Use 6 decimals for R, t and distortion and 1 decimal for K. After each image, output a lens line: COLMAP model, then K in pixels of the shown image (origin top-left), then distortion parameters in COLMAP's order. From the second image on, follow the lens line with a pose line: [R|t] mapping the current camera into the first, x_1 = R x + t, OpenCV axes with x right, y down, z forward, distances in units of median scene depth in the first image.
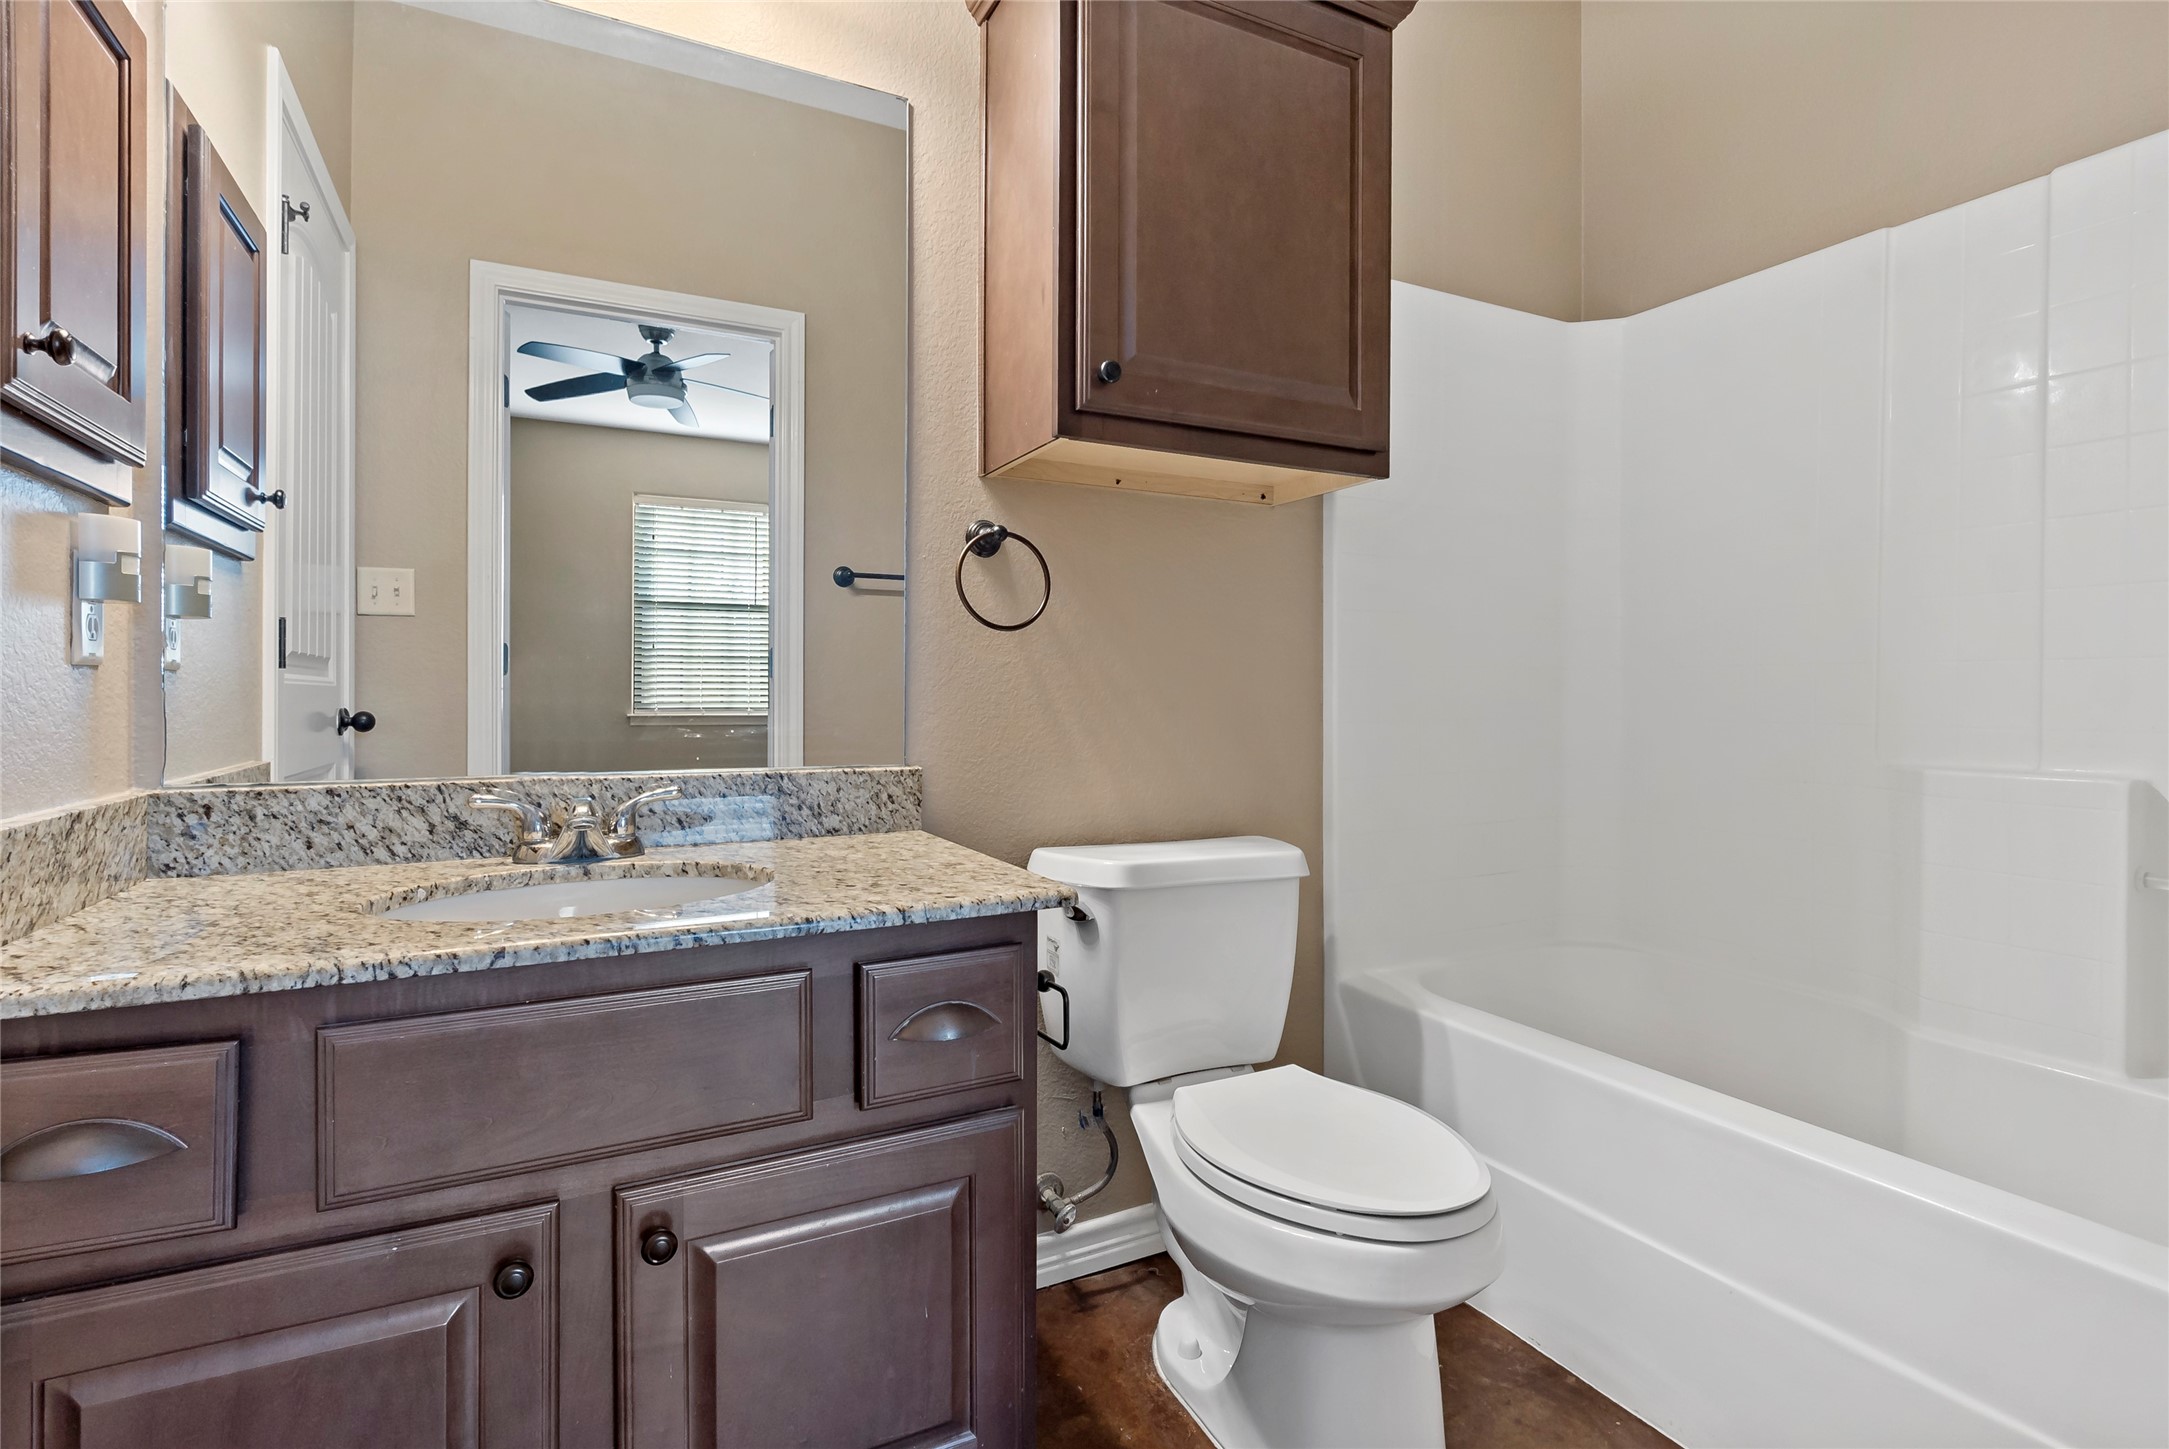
lens RADIAL K [[1020.1, 0, 1087.8], [0, 1020.1, 710.1], [0, 0, 1]] dist [-0.004779, 0.000011]
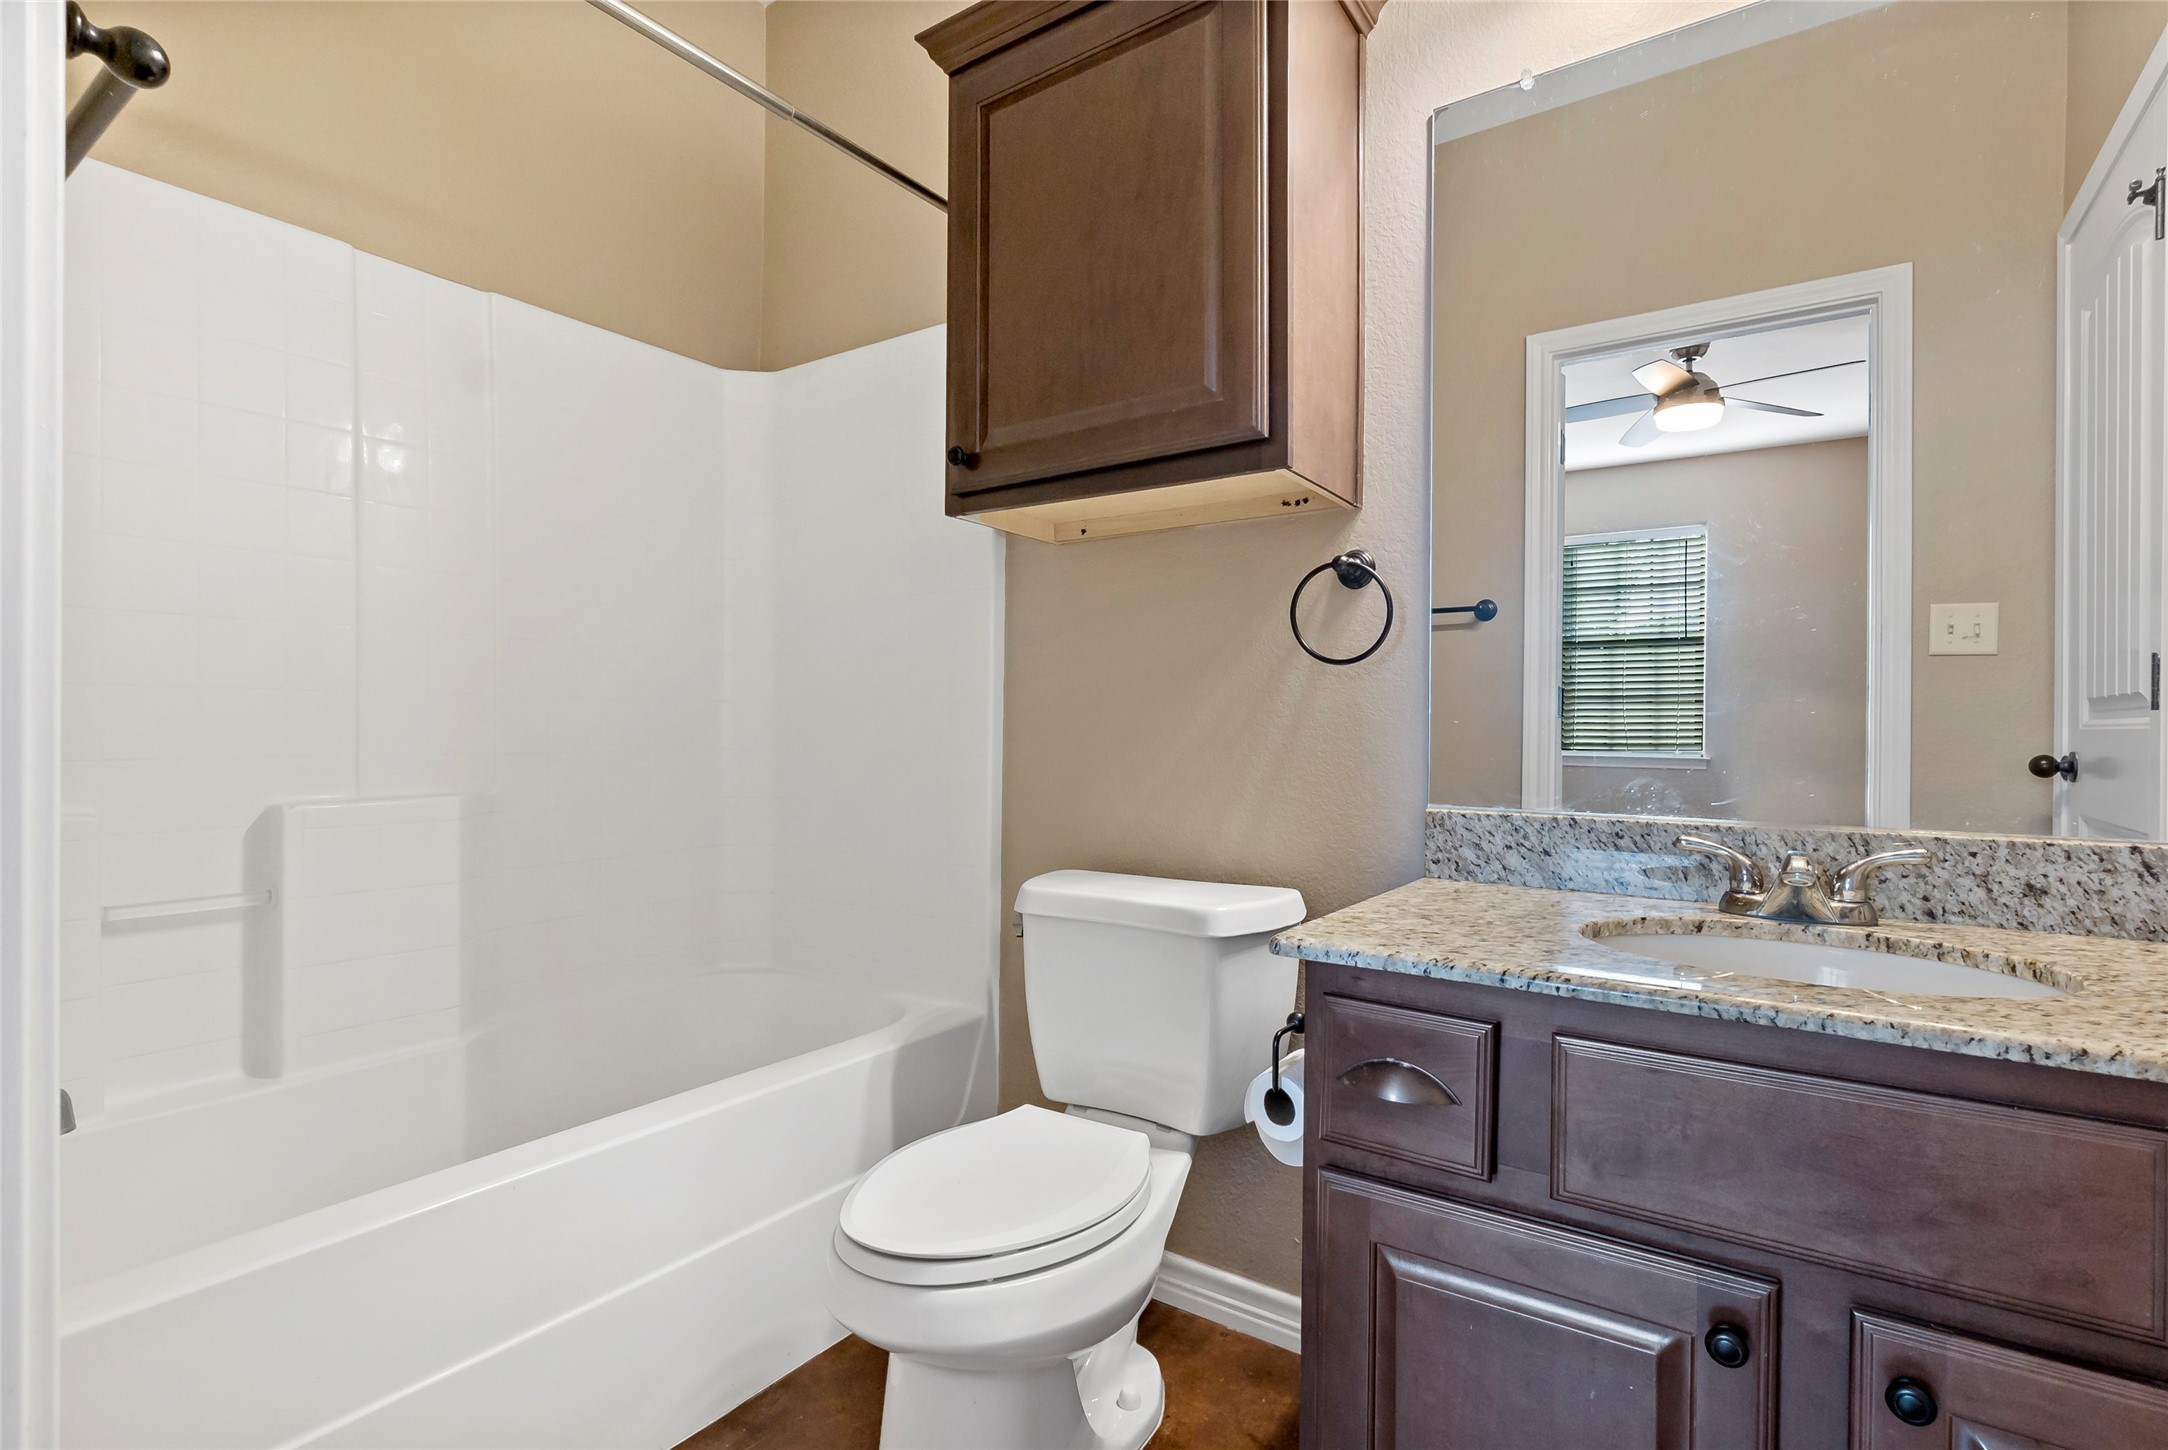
lens RADIAL K [[1054.0, 0, 1127.9], [0, 1054.0, 730.3], [0, 0, 1]] dist [-0.002277, 0.000057]
pose [[0.490281, 0.006909, -0.871537, 0.155188], [-0.026364, 0.999629, -0.006907, -0.001193], [0.871166, 0.026363, 0.490281, 0.076616]]
